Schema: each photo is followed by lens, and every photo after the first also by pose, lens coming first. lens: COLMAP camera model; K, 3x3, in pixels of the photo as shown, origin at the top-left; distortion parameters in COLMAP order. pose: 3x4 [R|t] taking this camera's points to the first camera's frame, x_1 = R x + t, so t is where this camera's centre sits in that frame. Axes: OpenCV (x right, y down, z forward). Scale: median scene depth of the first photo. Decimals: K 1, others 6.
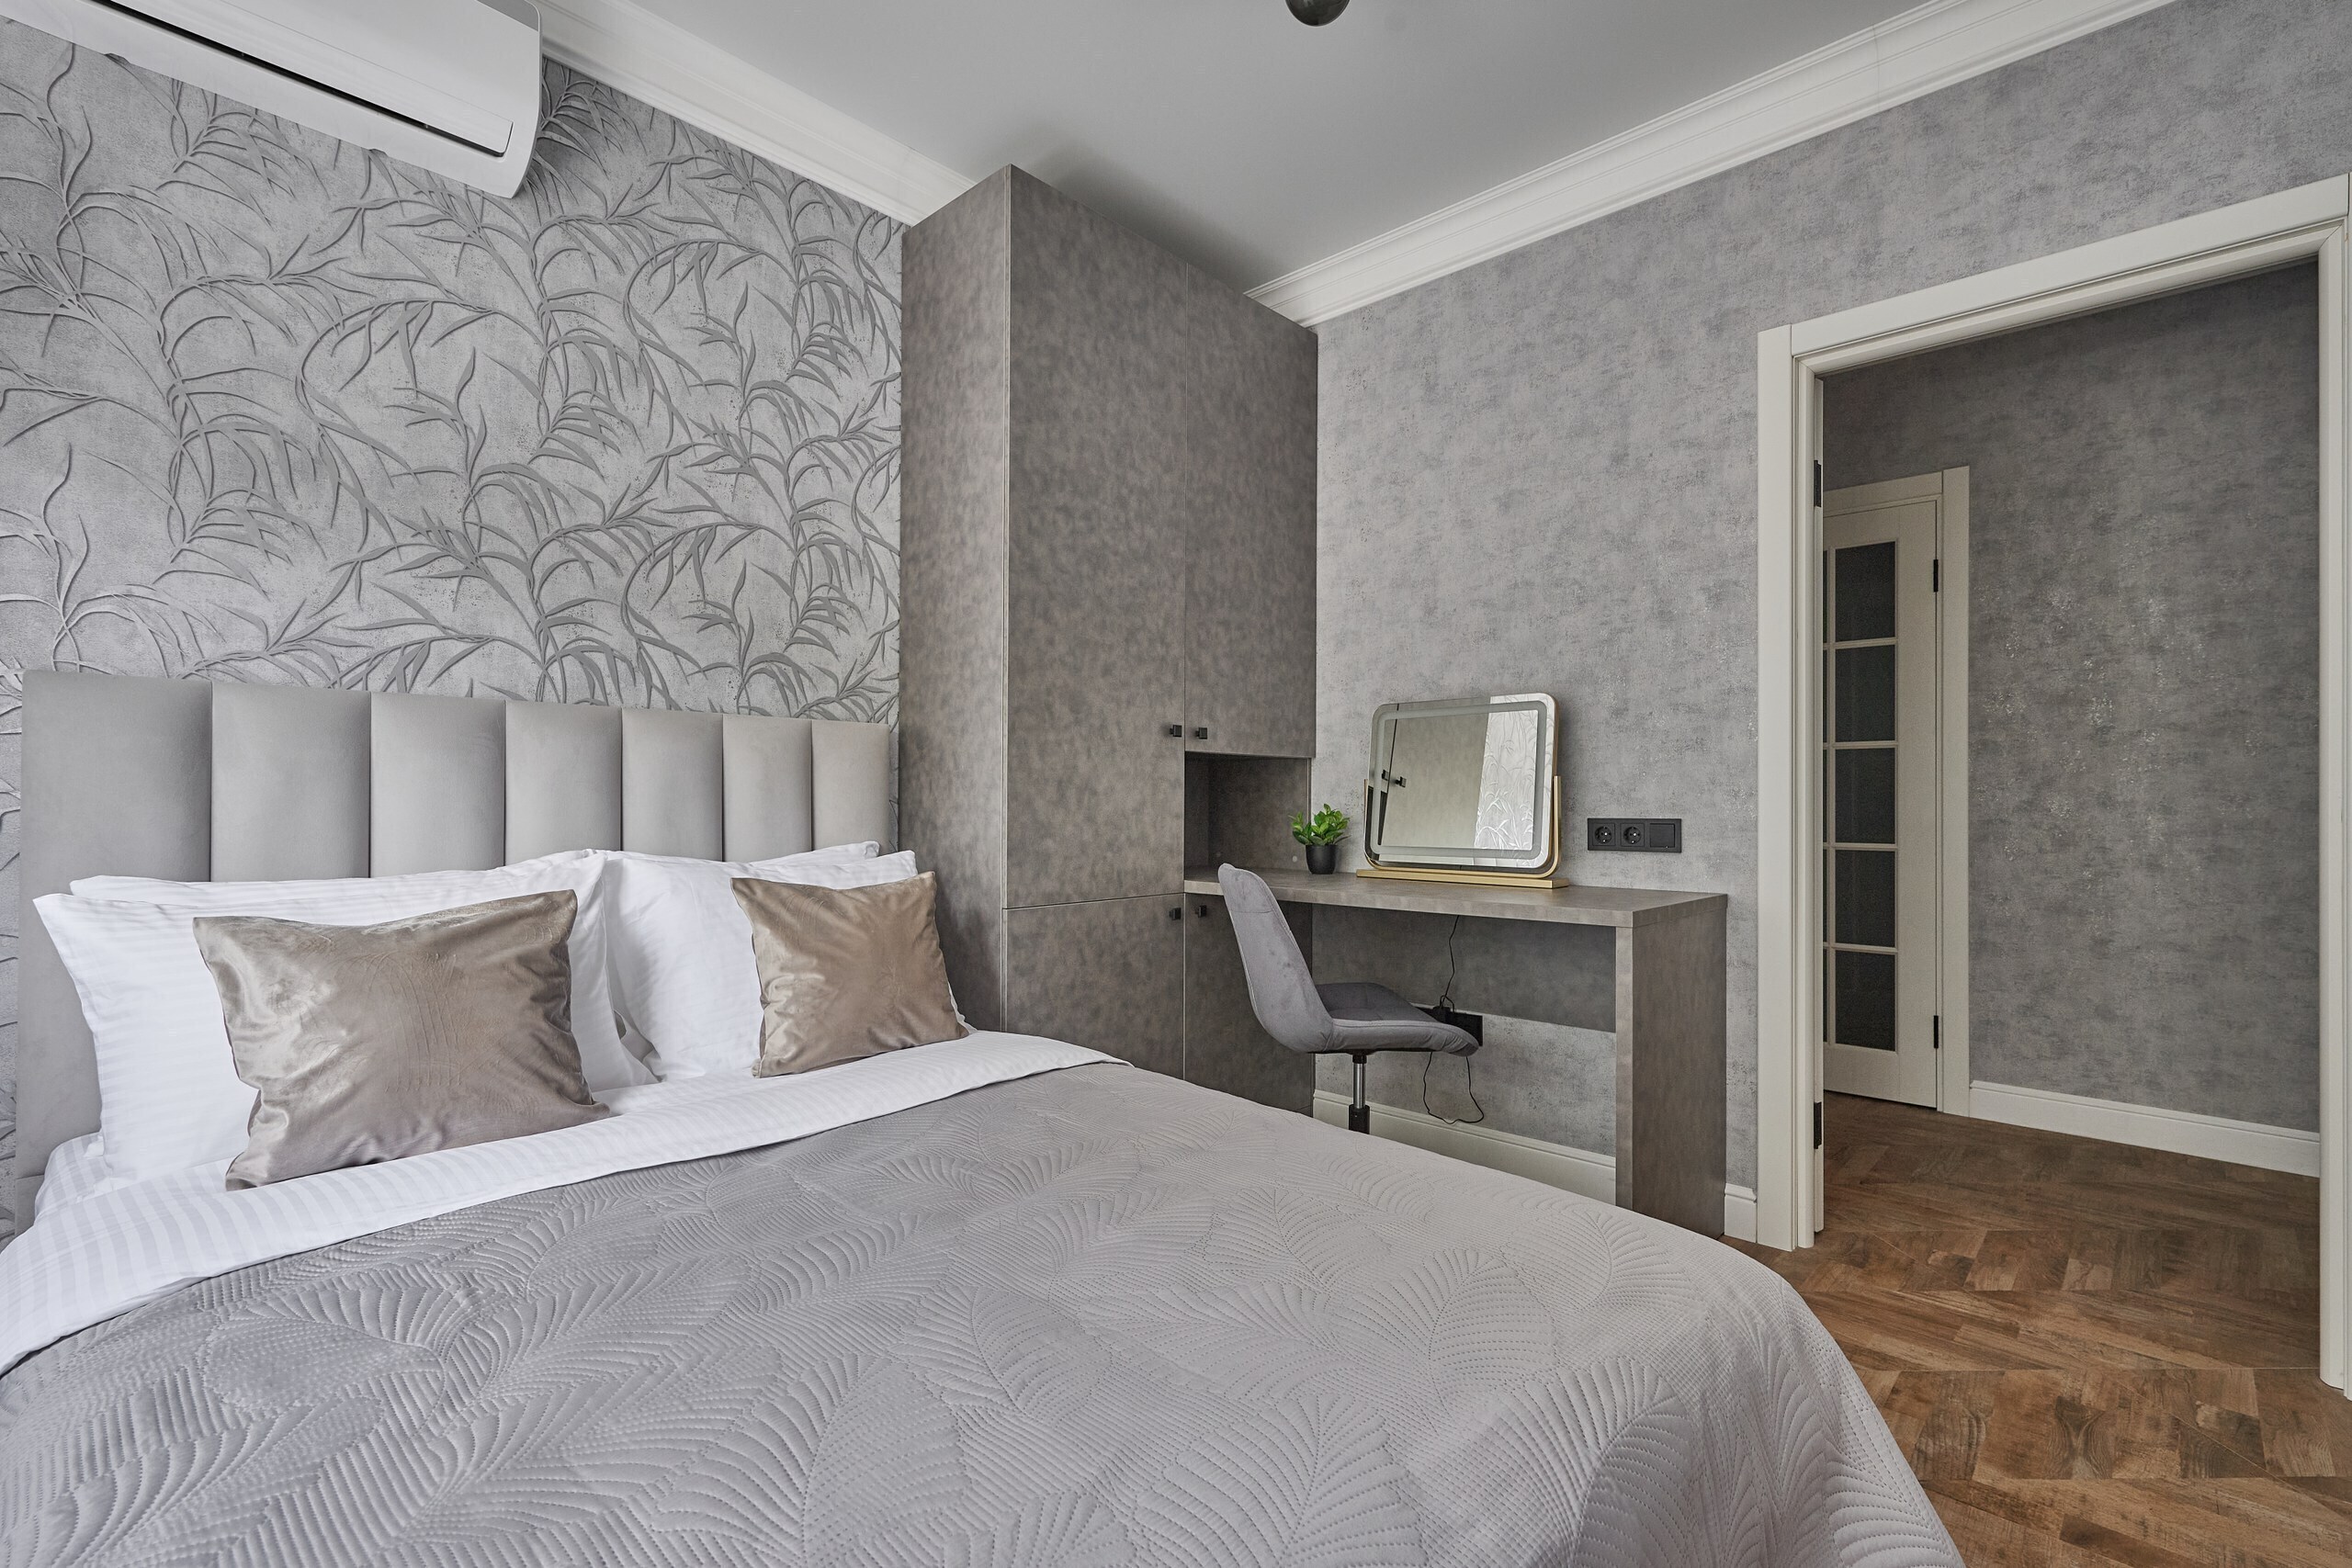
lens RADIAL K [[1060.7, 0, 1191.5], [0, 1060.7, 790.5], [0, 0, 1]] dist [0.006903, -0.000478]
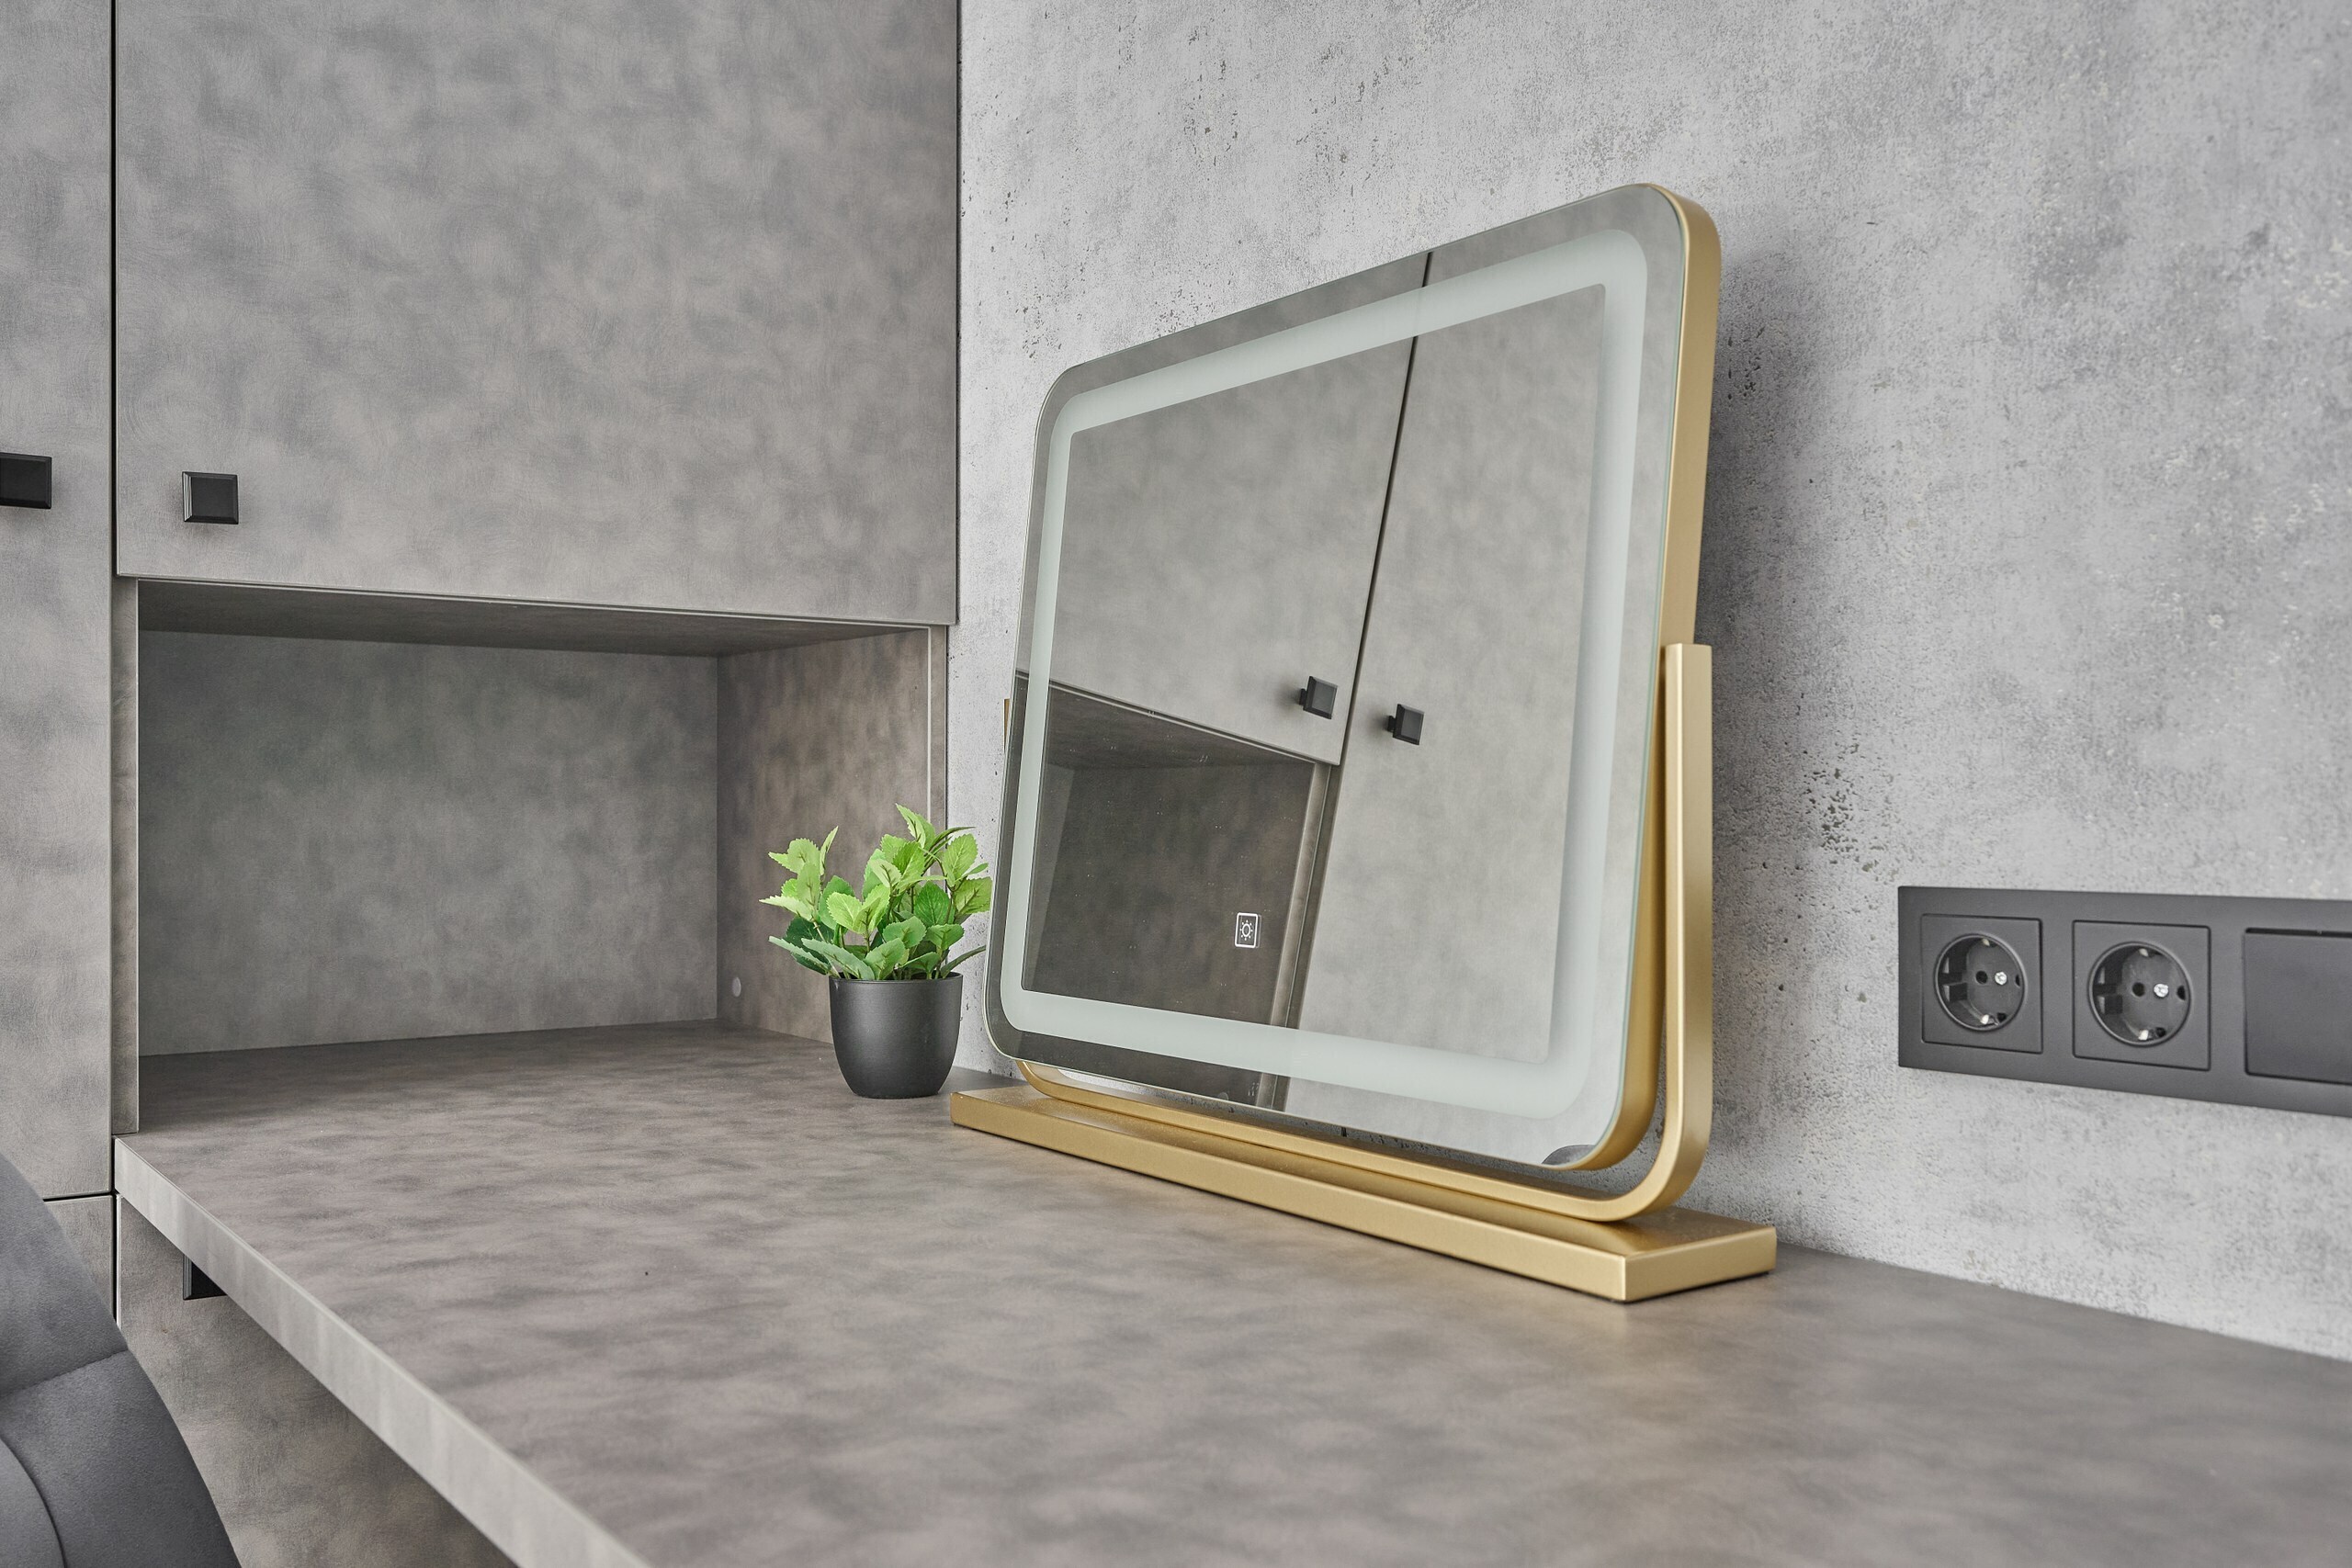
lens RADIAL K [[2030.3, 0, 1175.1], [0, 2030.3, 805.9], [0, 0, 1]] dist [0.005237, -0.005803]
pose [[0.981802, -0.000241, -0.189907, 0.330432], [0.002968, 0.999897, 0.014076, 0.007801], [0.189884, -0.014384, 0.981701, 0.669660]]
